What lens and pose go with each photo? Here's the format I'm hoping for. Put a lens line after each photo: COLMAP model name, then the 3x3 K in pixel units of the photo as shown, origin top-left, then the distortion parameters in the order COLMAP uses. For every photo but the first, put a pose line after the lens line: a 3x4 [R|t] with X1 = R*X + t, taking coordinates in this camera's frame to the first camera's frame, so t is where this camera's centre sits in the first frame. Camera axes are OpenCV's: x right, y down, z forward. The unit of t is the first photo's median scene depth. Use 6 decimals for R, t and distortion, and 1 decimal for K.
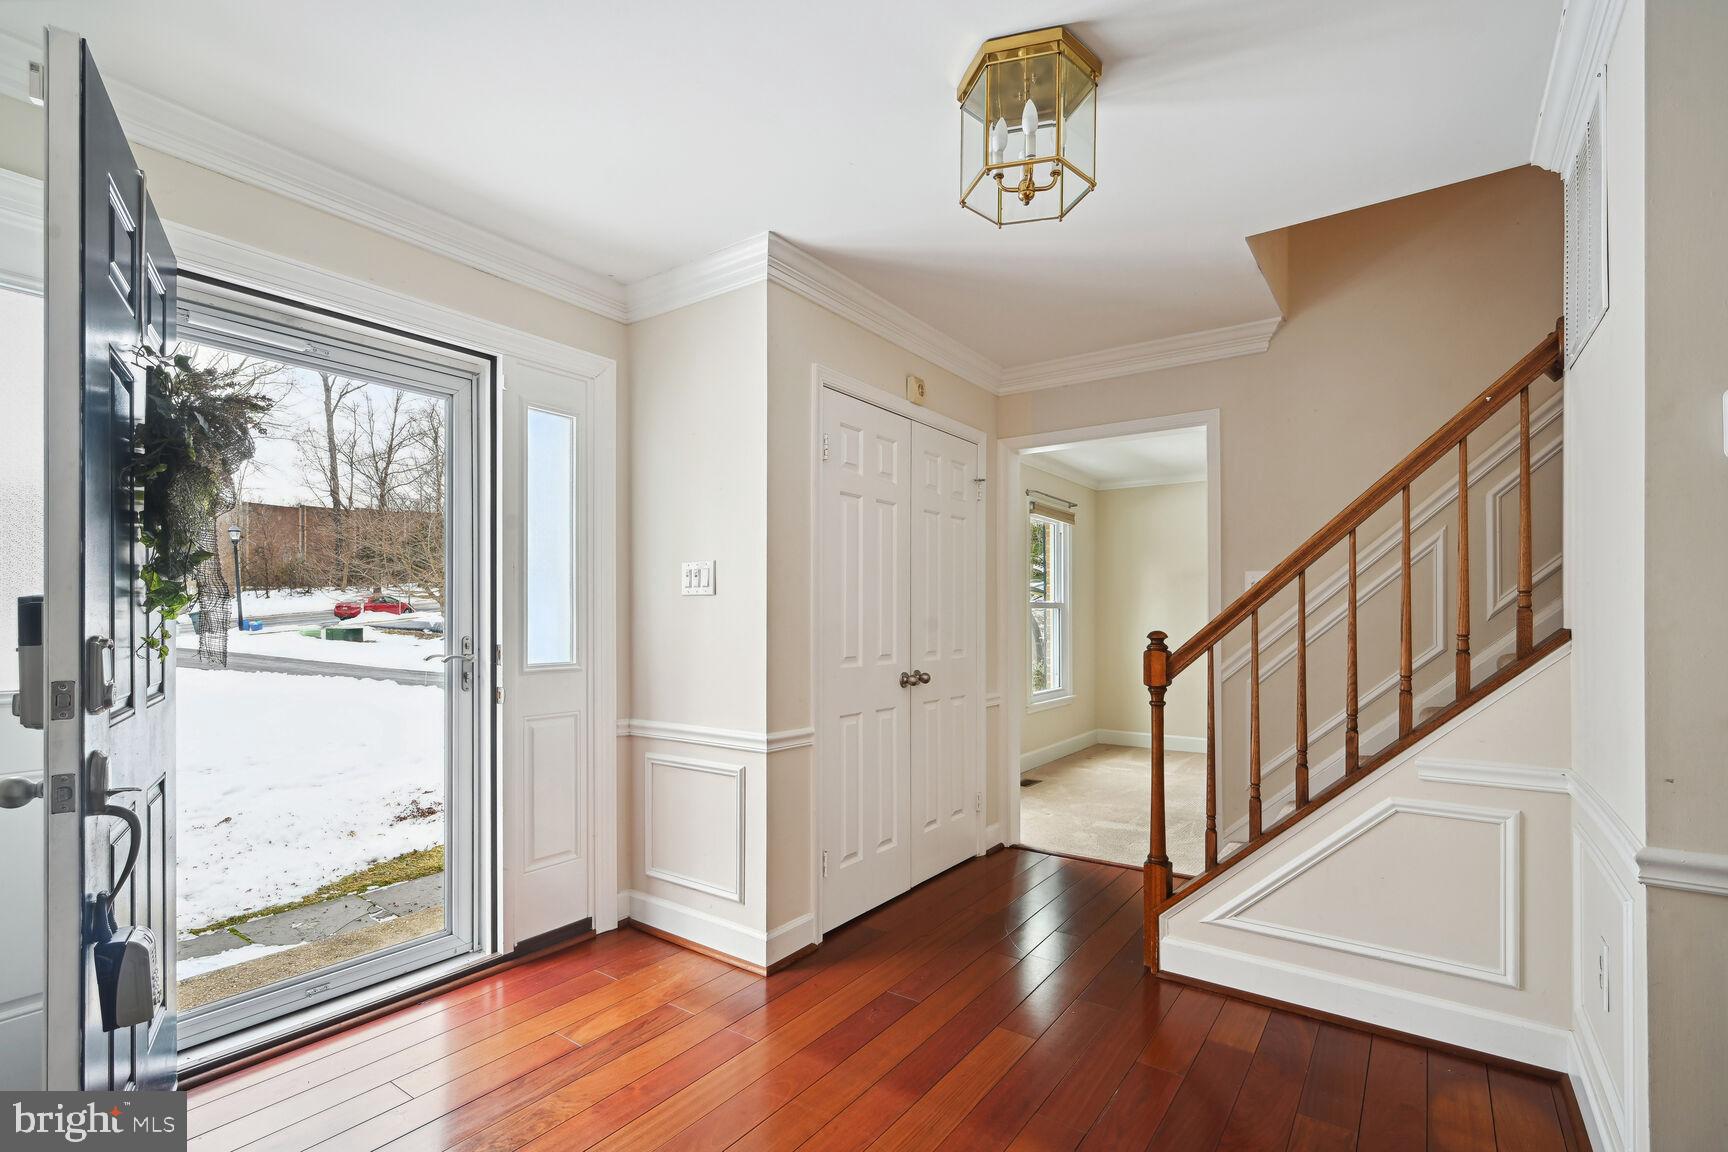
lens RADIAL K [[783.0, 0, 857.4], [0, 783.0, 616.6], [0, 0, 1]] dist [-0.008336, -0.000079]
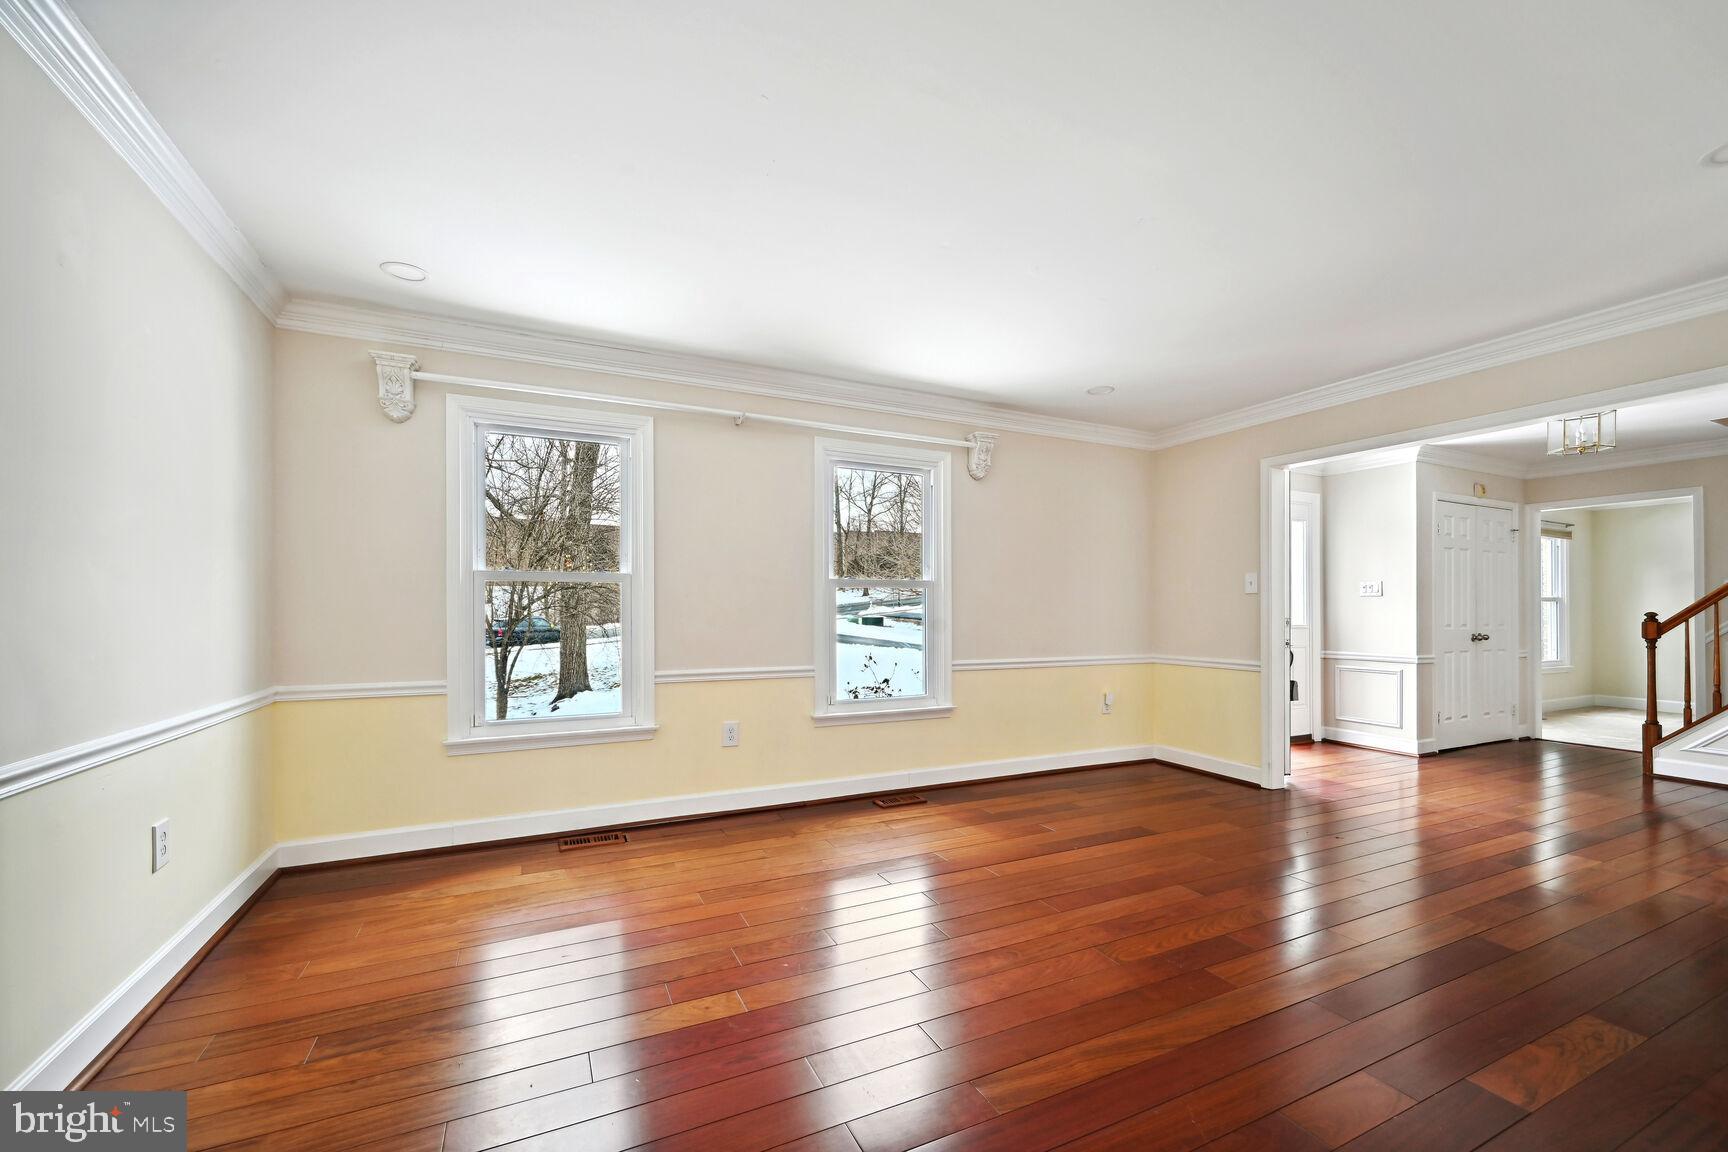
lens RADIAL K [[697.9, 0, 872.3], [0, 697.9, 609.0], [0, 0, 1]] dist [0.003747, -0.001019]
pose [[0.884689, 0.002762, -0.466174, -0.454929], [-0.003973, 0.999991, -0.001615, 0.016232], [0.466165, 0.003281, 0.884692, -1.261358]]
